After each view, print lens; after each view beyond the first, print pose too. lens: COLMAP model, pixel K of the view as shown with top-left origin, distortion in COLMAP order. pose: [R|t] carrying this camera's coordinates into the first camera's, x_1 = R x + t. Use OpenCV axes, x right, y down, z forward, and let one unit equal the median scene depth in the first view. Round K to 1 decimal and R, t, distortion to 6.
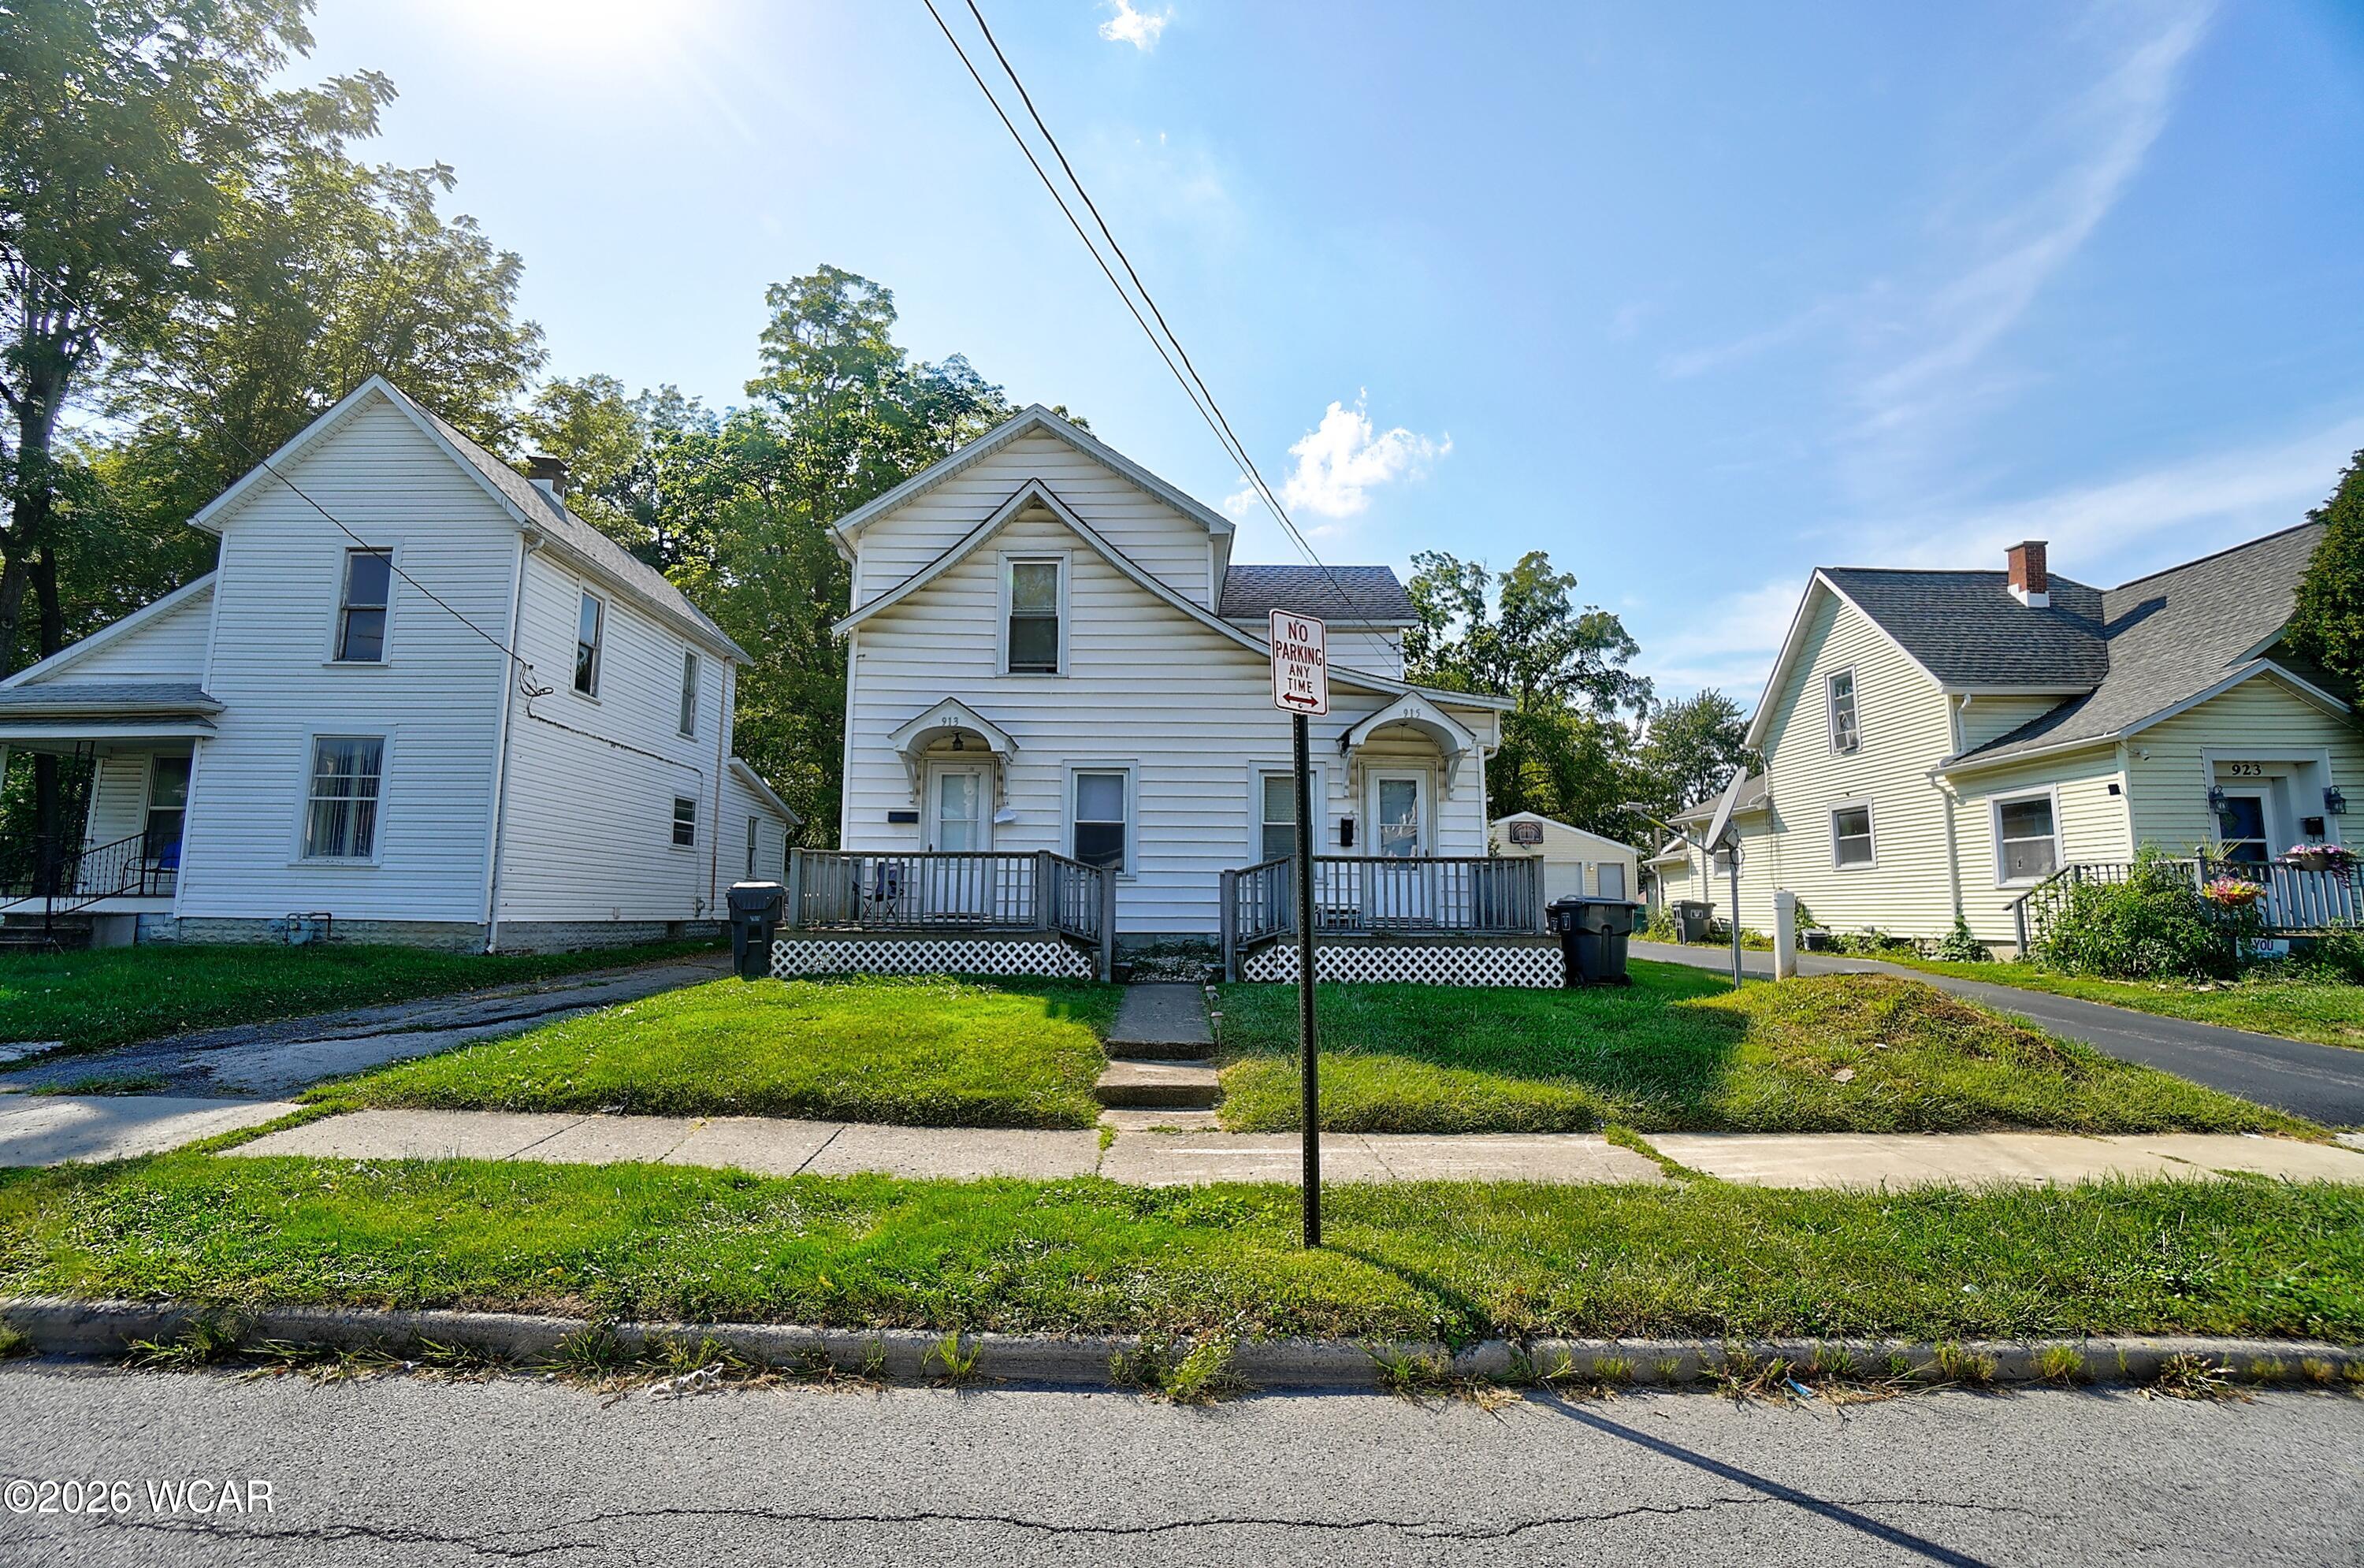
lens RADIAL K [[1015.4, 0, 1181.3], [0, 1015.4, 798.2], [0, 0, 1]] dist [-0.068956, 0.023236]
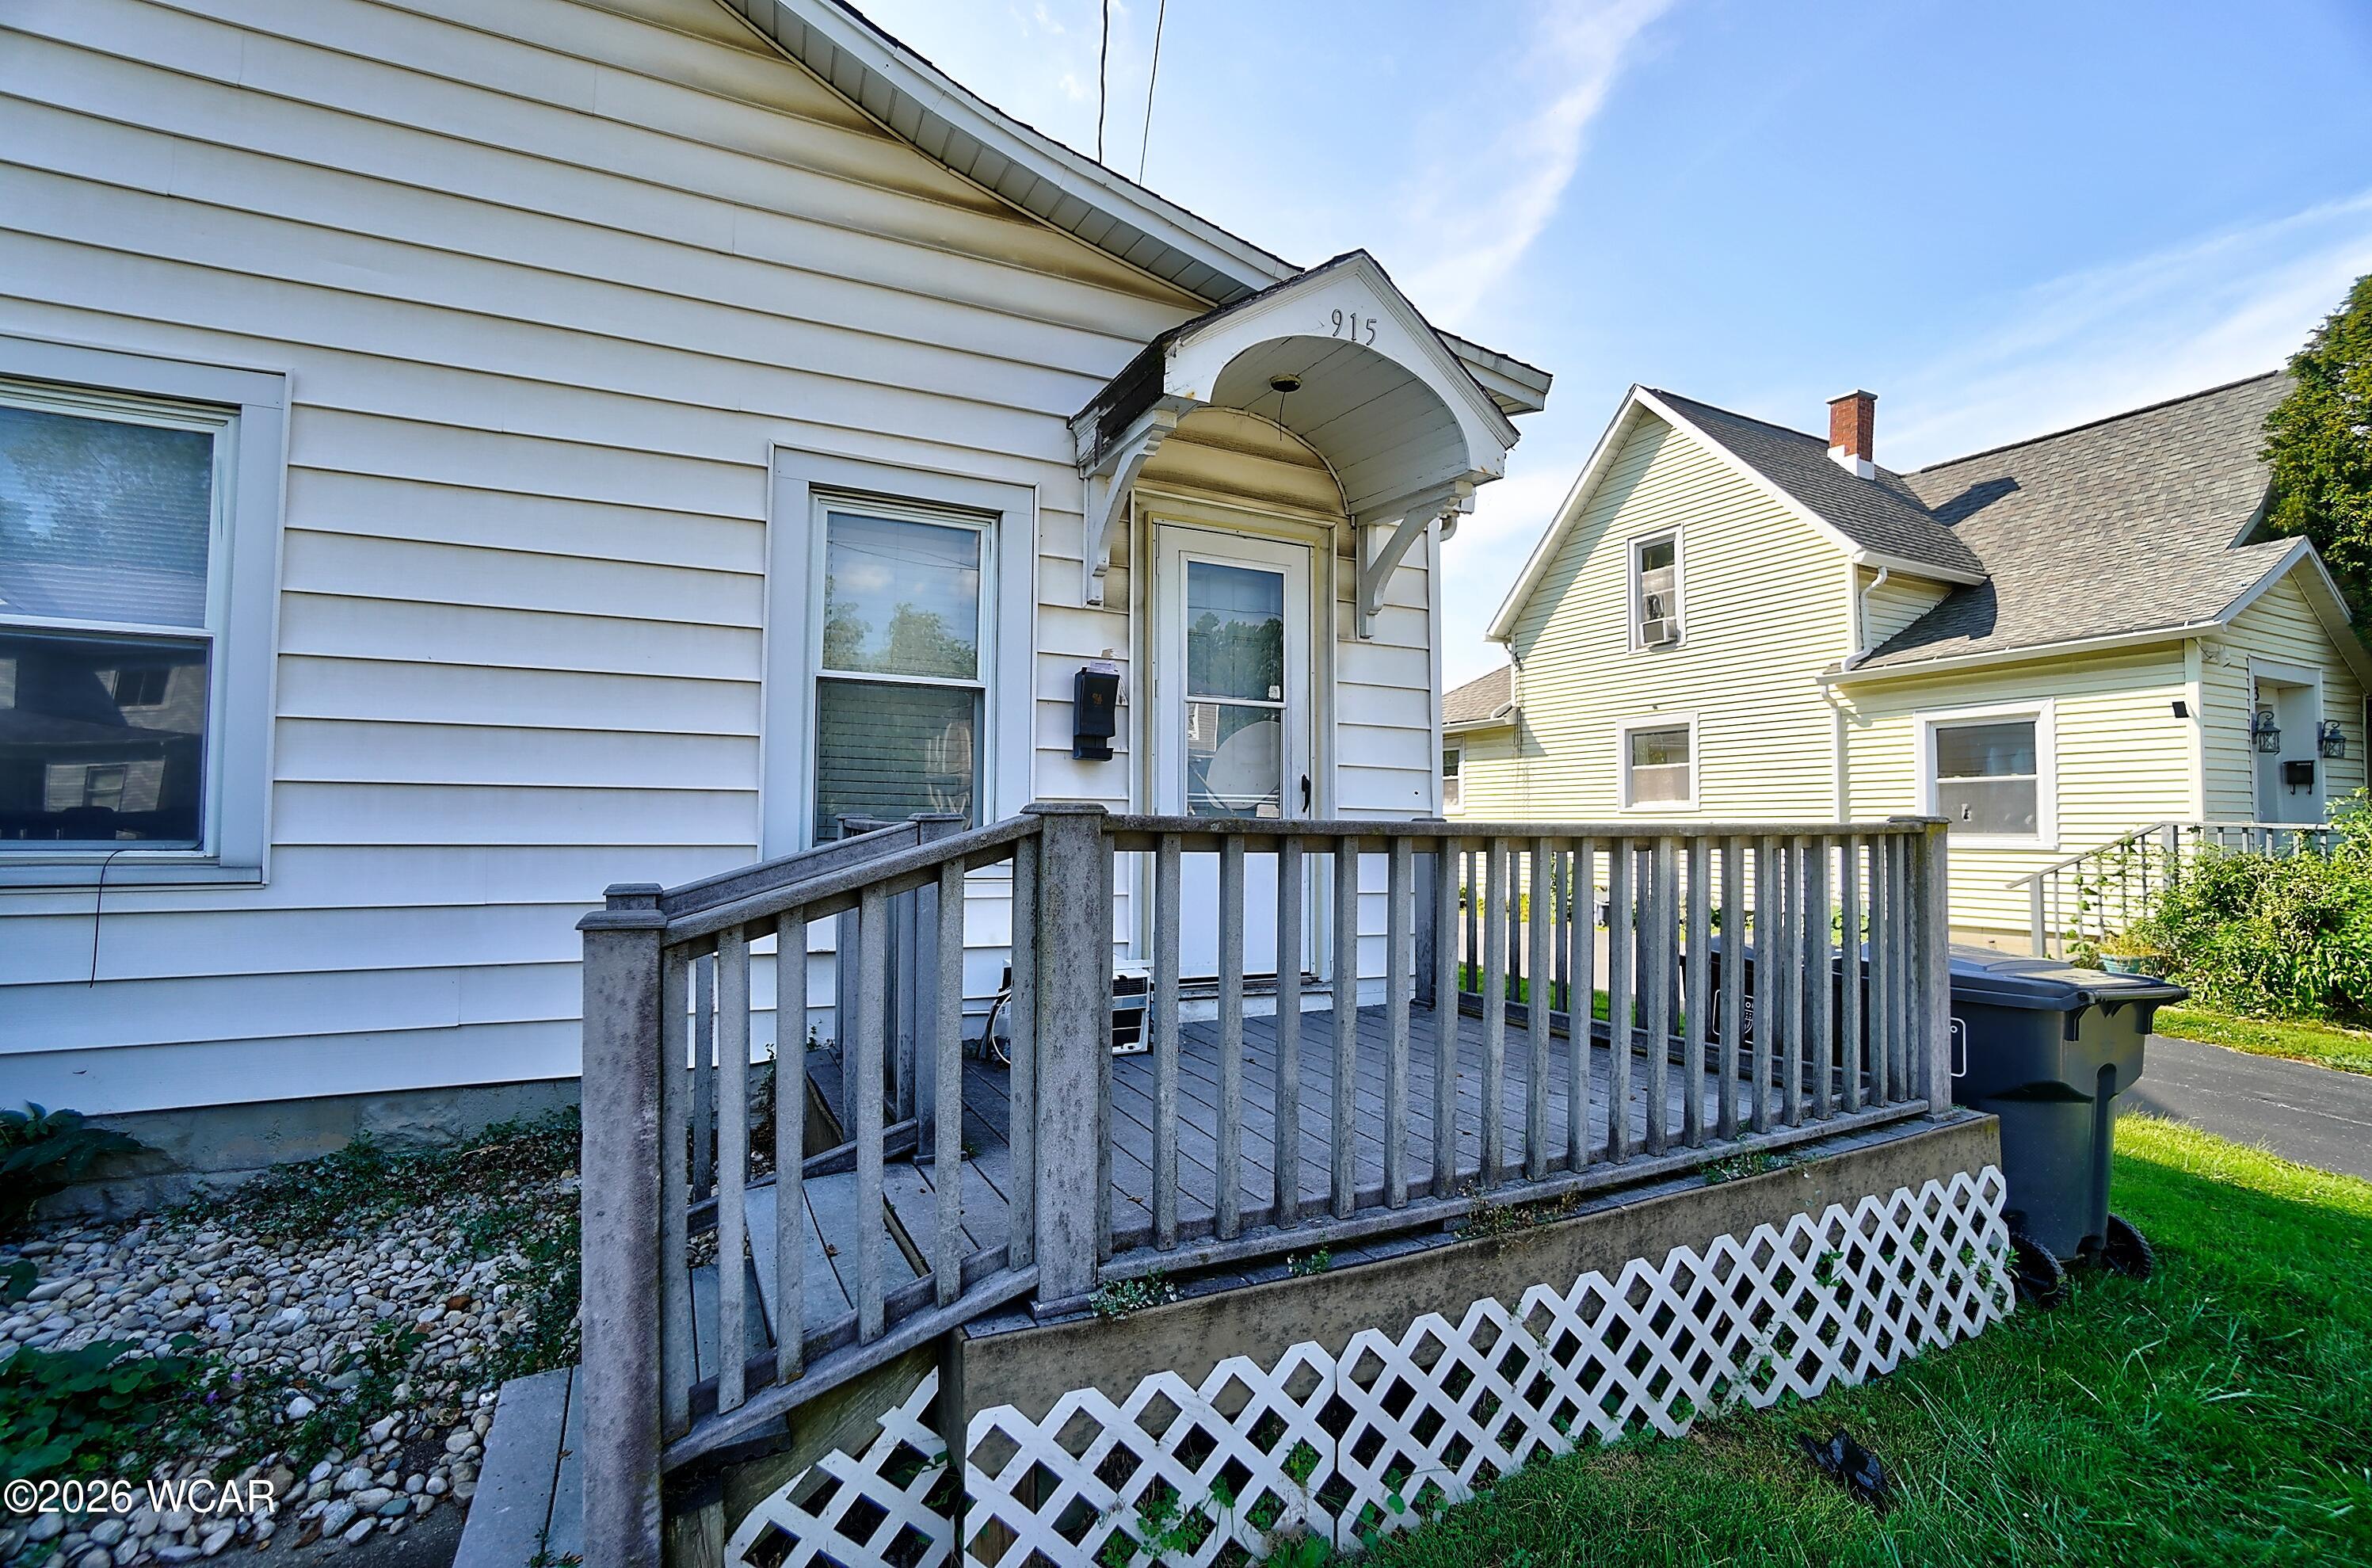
lens RADIAL K [[1036.0, 0, 1150.1], [0, 1036.0, 790.4], [0, 0, 1]] dist [-0.037629, 0.000160]
pose [[0.910248, 0.014596, 0.413806, 0.045549], [-0.047331, 0.996496, 0.068965, 0.033650], [-0.411349, -0.082361, 0.907749, 0.695826]]
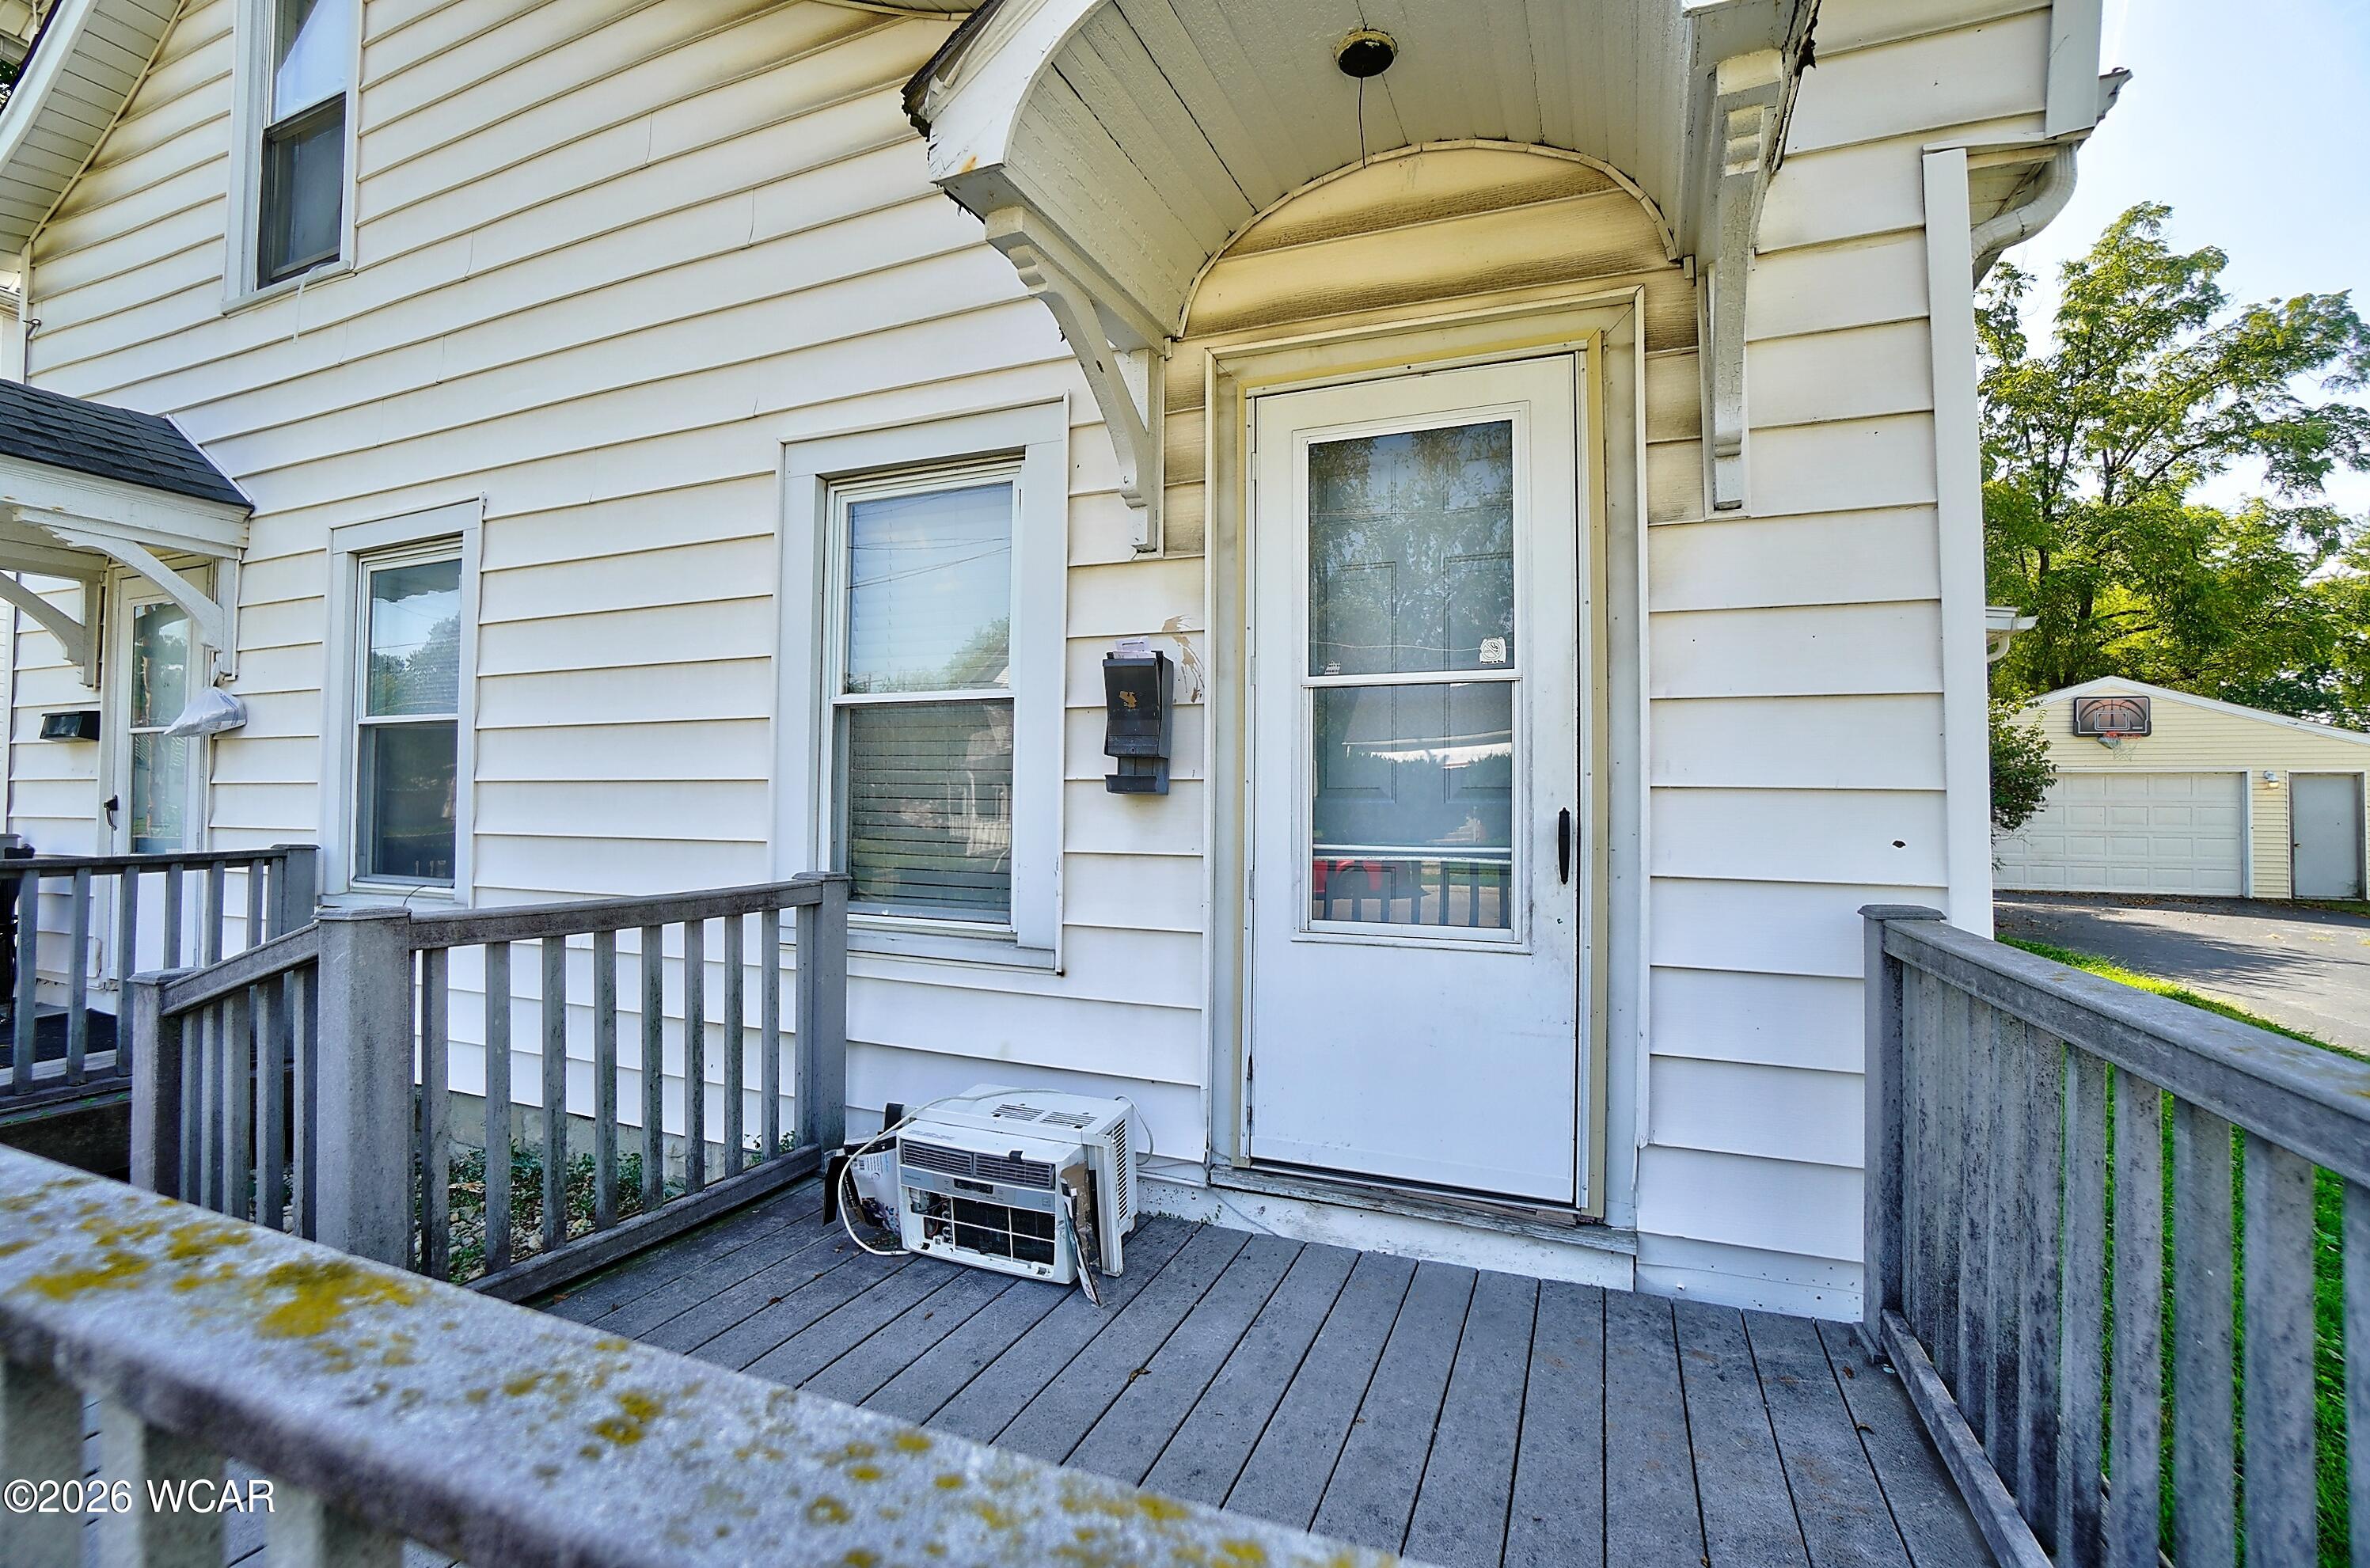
lens RADIAL K [[1047.5, 0, 1156.3], [0, 1047.5, 800.3], [0, 0, 1]] dist [-0.076354, 0.025631]
pose [[0.913335, -0.001778, -0.407206, 0.249757], [0.040622, 0.995400, 0.086766, 0.030512], [0.405179, -0.095788, 0.909206, 0.808238]]
